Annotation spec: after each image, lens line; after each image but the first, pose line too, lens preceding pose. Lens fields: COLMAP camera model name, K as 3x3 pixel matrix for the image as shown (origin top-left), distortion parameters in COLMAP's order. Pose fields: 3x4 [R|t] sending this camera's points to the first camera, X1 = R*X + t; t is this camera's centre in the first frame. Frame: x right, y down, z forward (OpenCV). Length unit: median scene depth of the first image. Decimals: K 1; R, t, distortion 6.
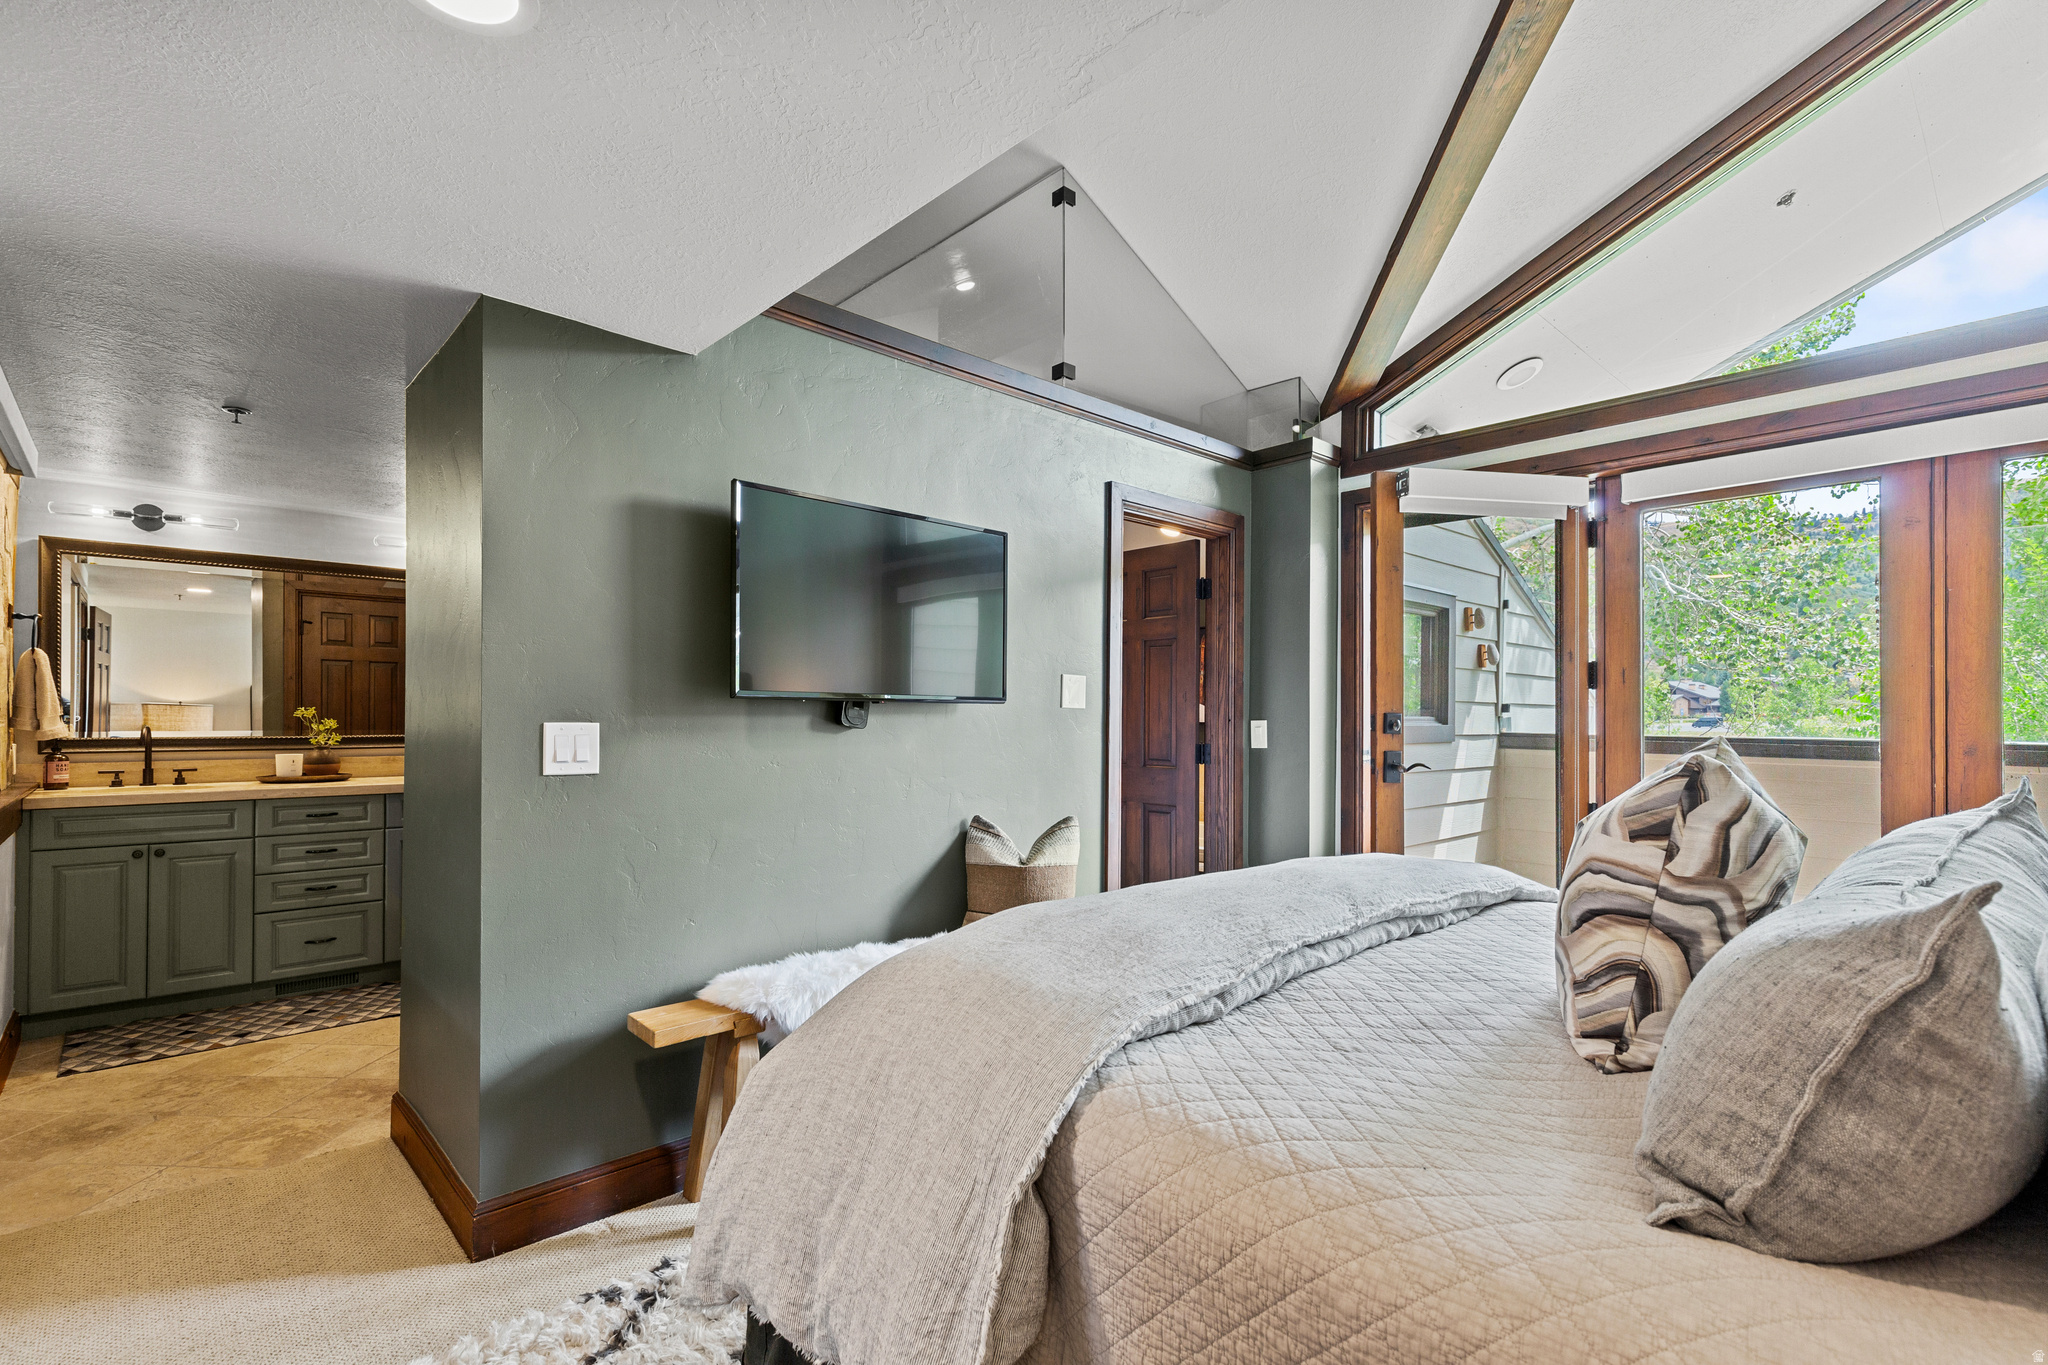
lens RADIAL K [[935.5, 0, 1018.4], [0, 935.5, 716.2], [0, 0, 1]] dist [0.001401, 0.000481]
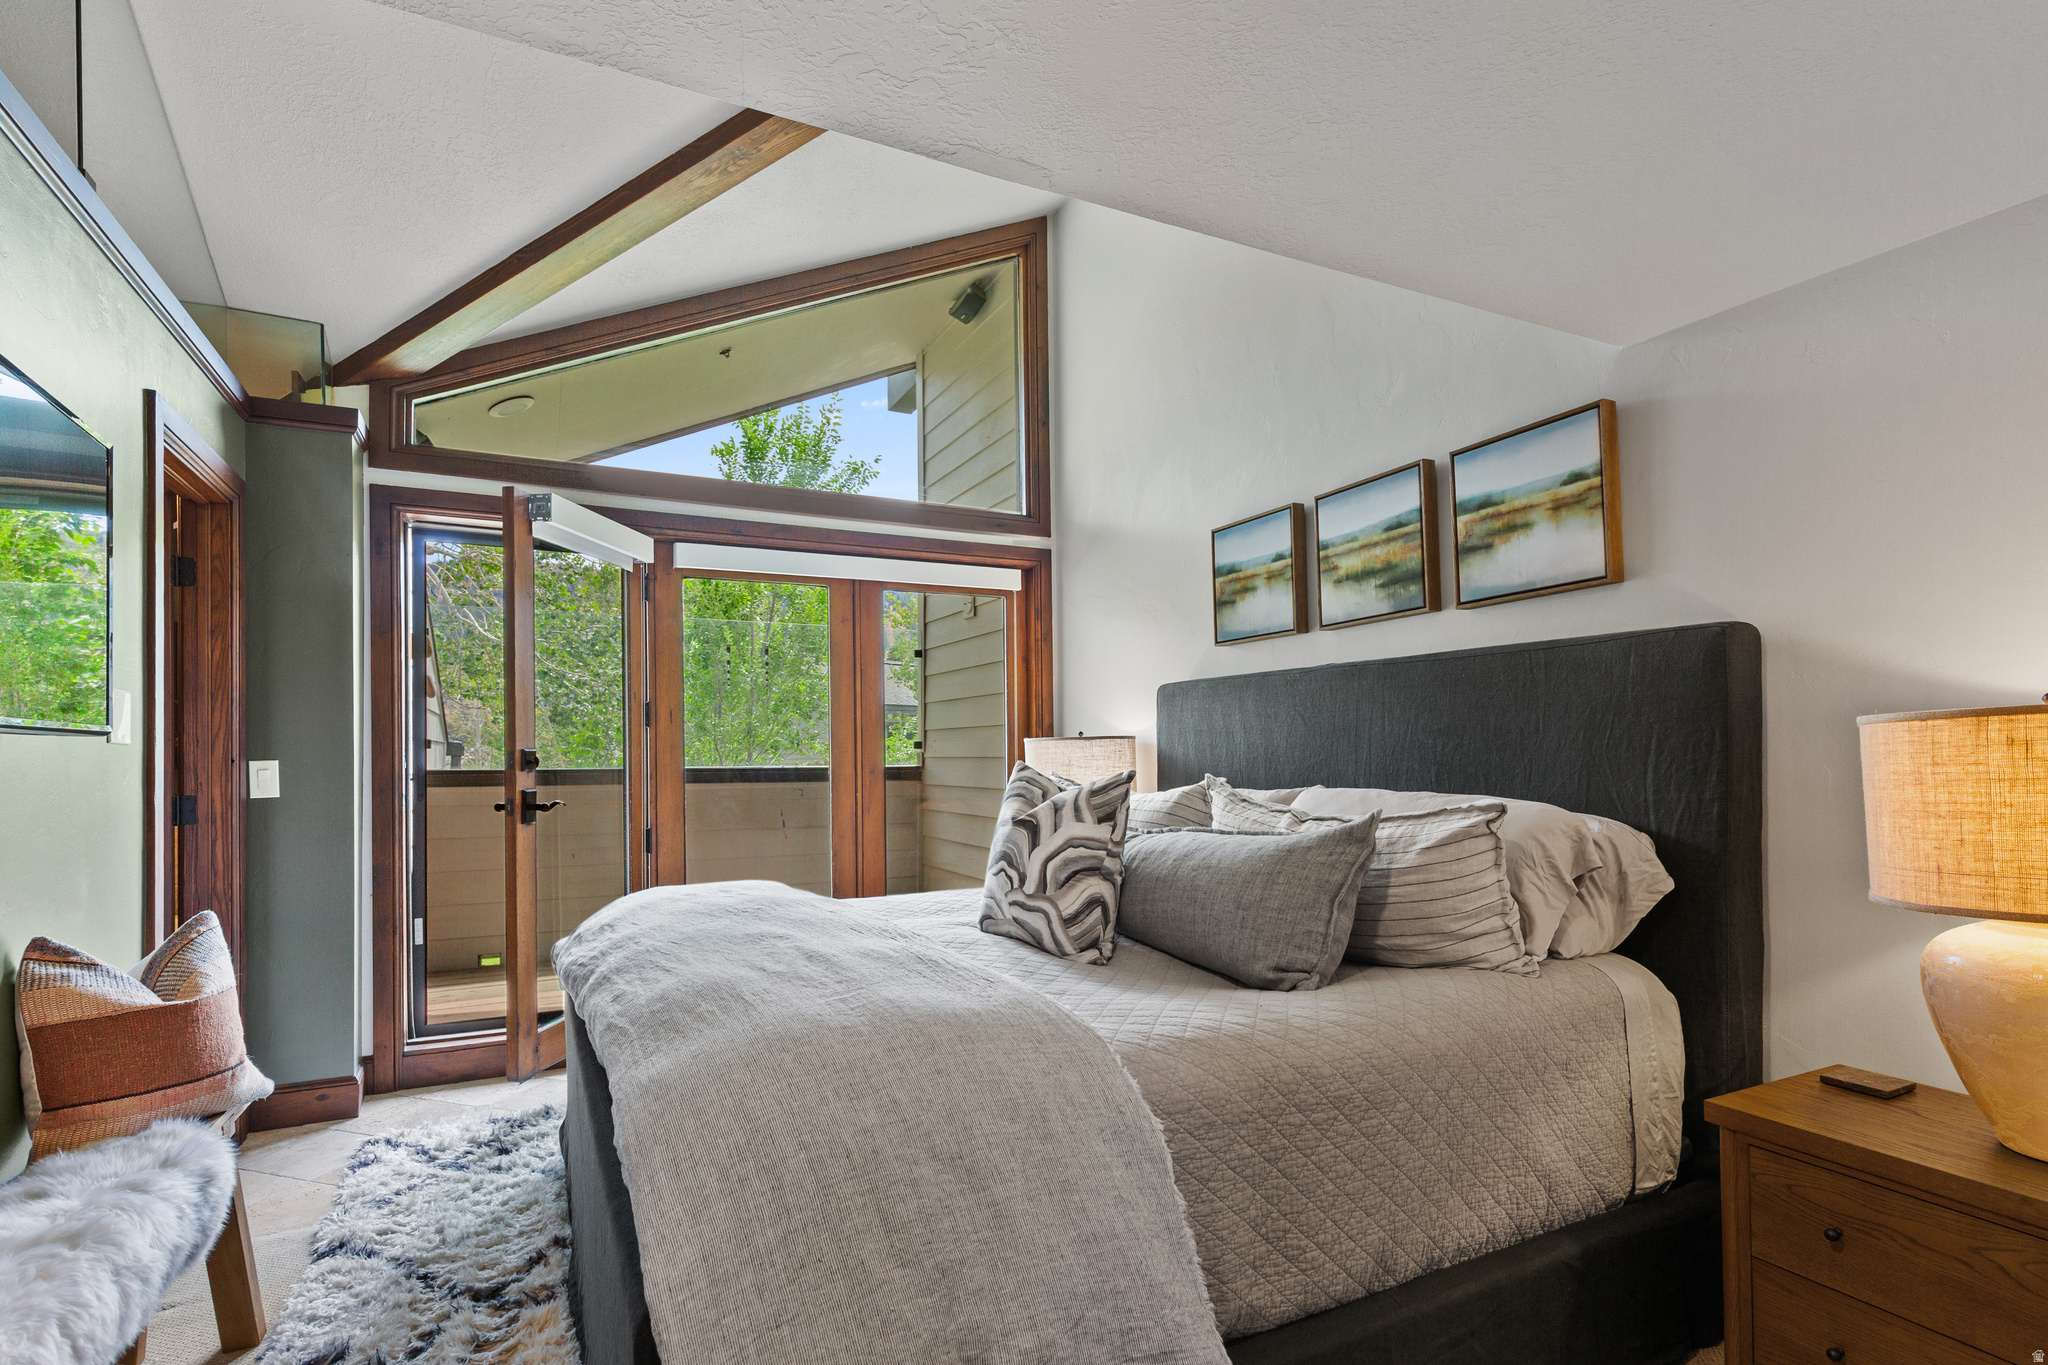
lens RADIAL K [[974.5, 0, 1014.3], [0, 974.5, 750.4], [0, 0, 1]] dist [0.002496, -0.000003]
pose [[0.282018, -0.009030, 0.959367, -0.436963], [0.009373, 0.999934, 0.006656, -0.003728], [-0.959363, 0.007116, 0.282084, 0.278984]]
